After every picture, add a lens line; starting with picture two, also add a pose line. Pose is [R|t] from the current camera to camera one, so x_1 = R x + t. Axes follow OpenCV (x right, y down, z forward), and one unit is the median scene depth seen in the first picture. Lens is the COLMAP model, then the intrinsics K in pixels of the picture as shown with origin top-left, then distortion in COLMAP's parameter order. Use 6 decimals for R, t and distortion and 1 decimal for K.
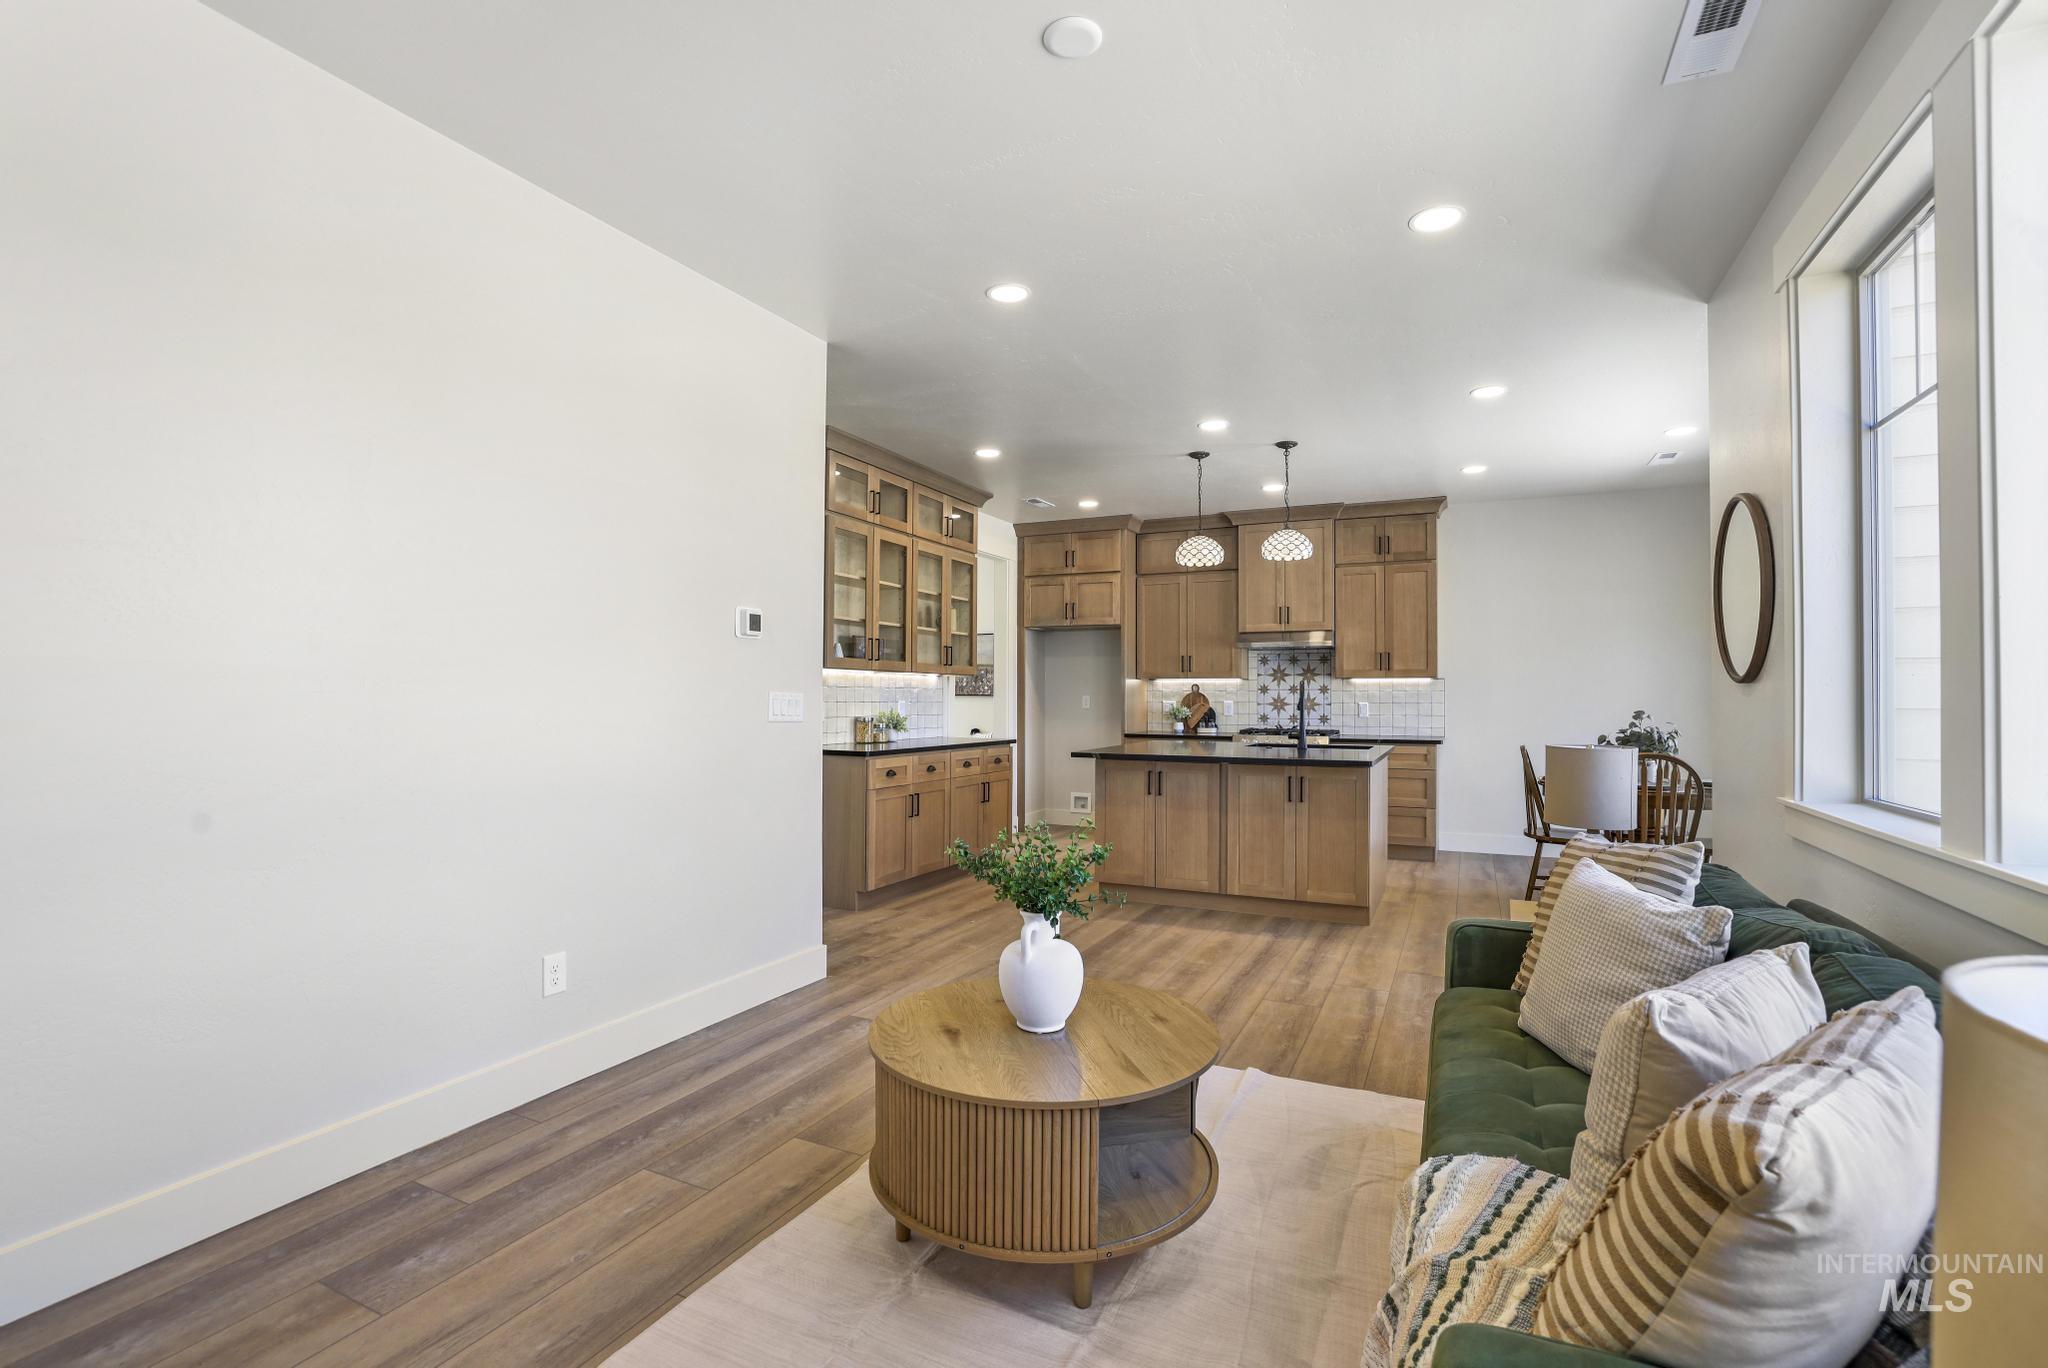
lens RADIAL K [[888.5, 0, 1030.2], [0, 888.5, 699.8], [0, 0, 1]] dist [0.000199, 0.000210]
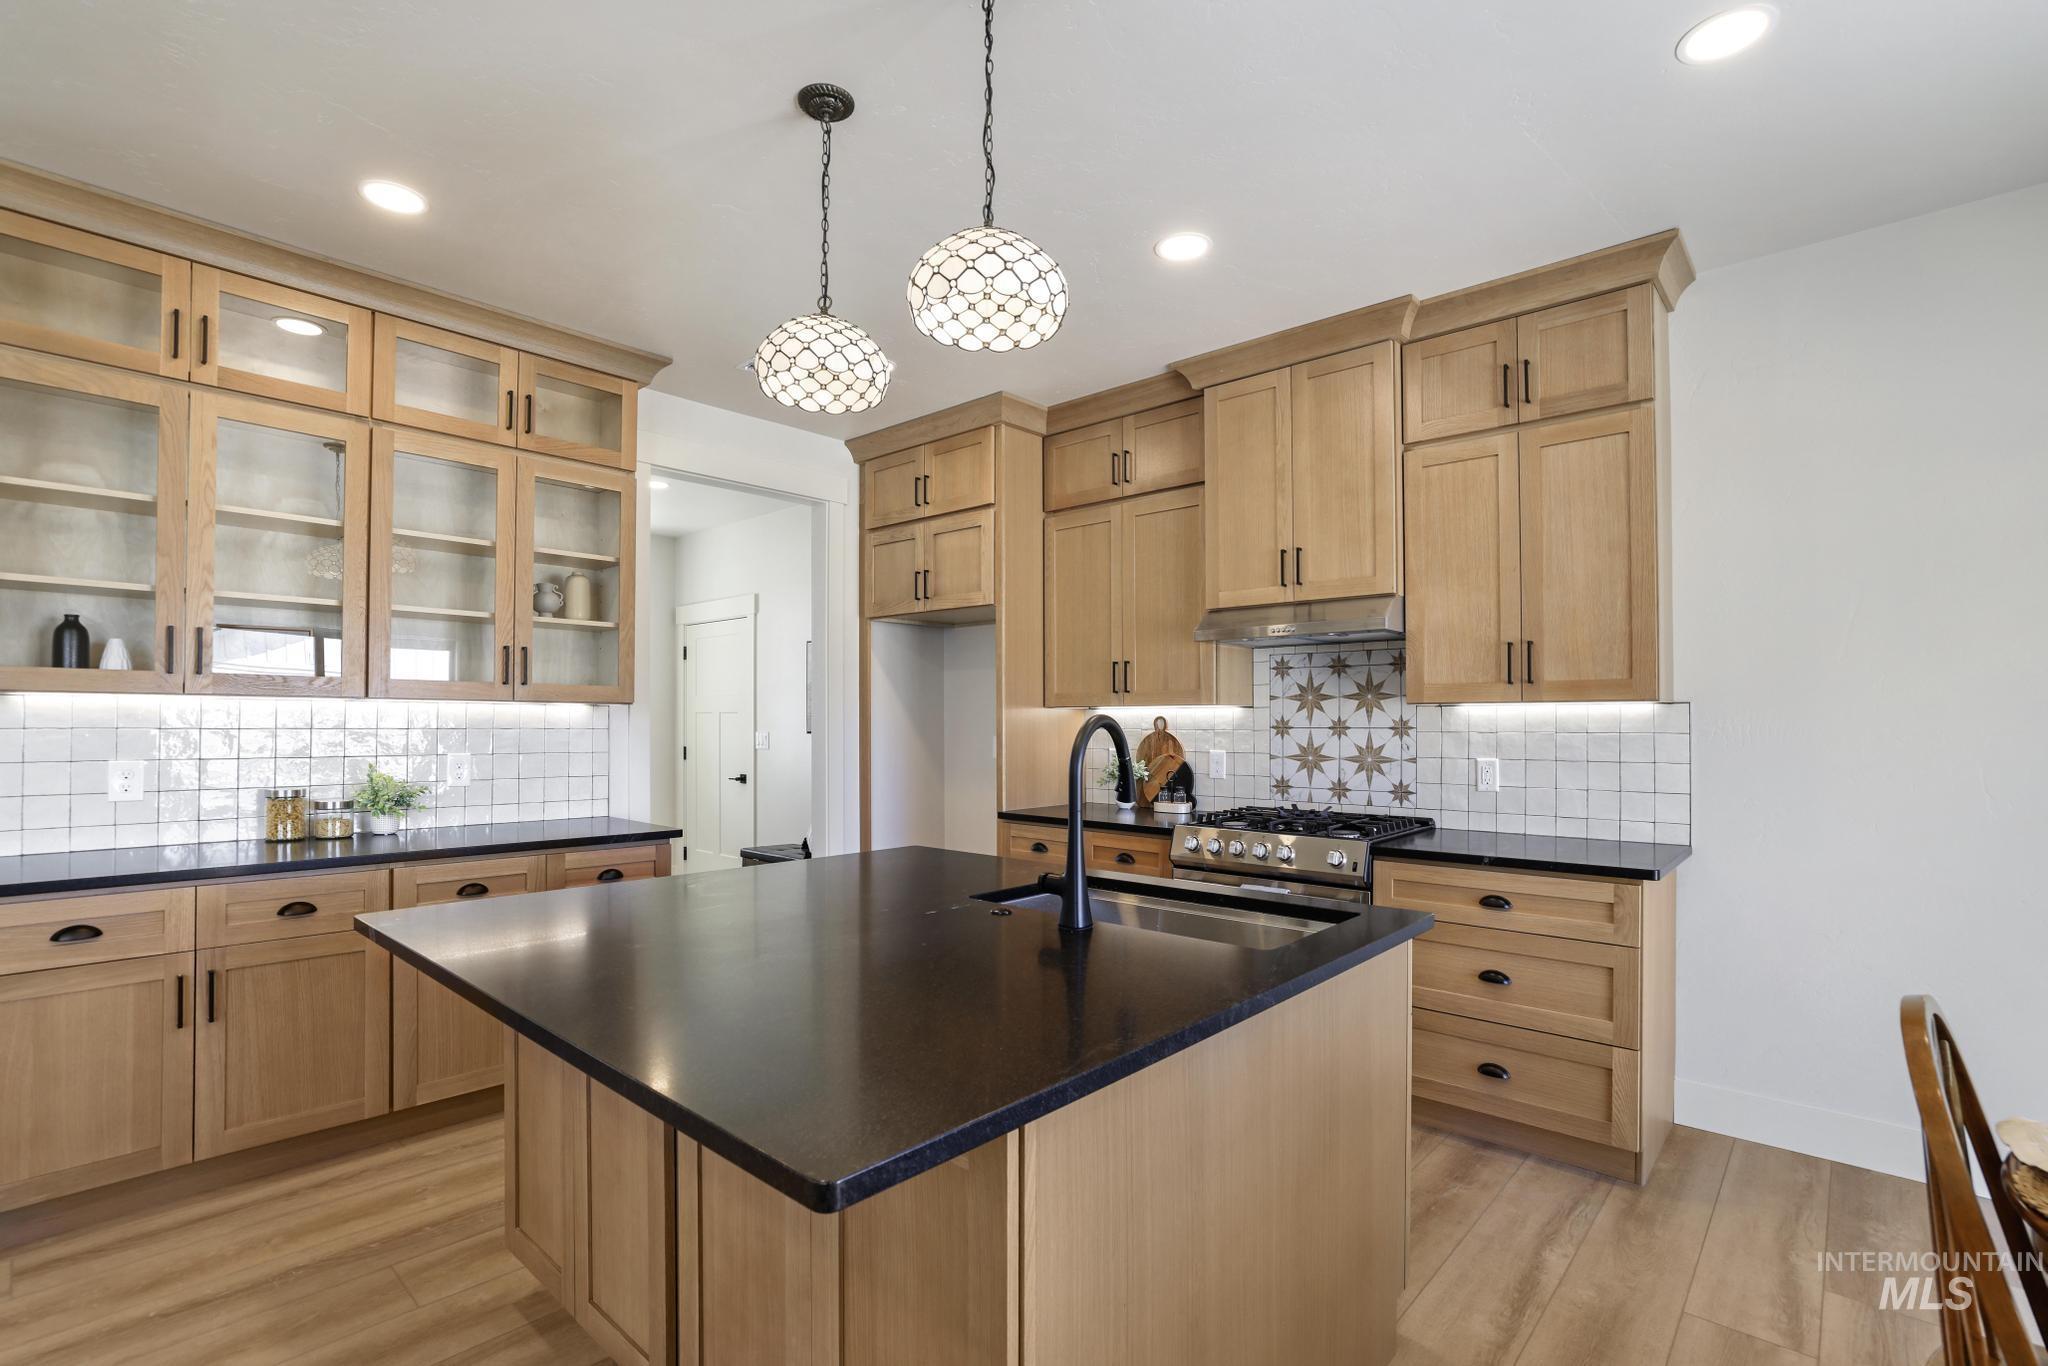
lens RADIAL K [[934.9, 0, 1020.5], [0, 934.9, 719.8], [0, 0, 1]] dist [-0.002194, -0.000316]
pose [[0.956848, -0.002596, -0.290576, 0.291540], [0.000082, 0.999962, -0.008661, -0.012003], [0.290588, 0.008263, 0.956813, 0.496038]]
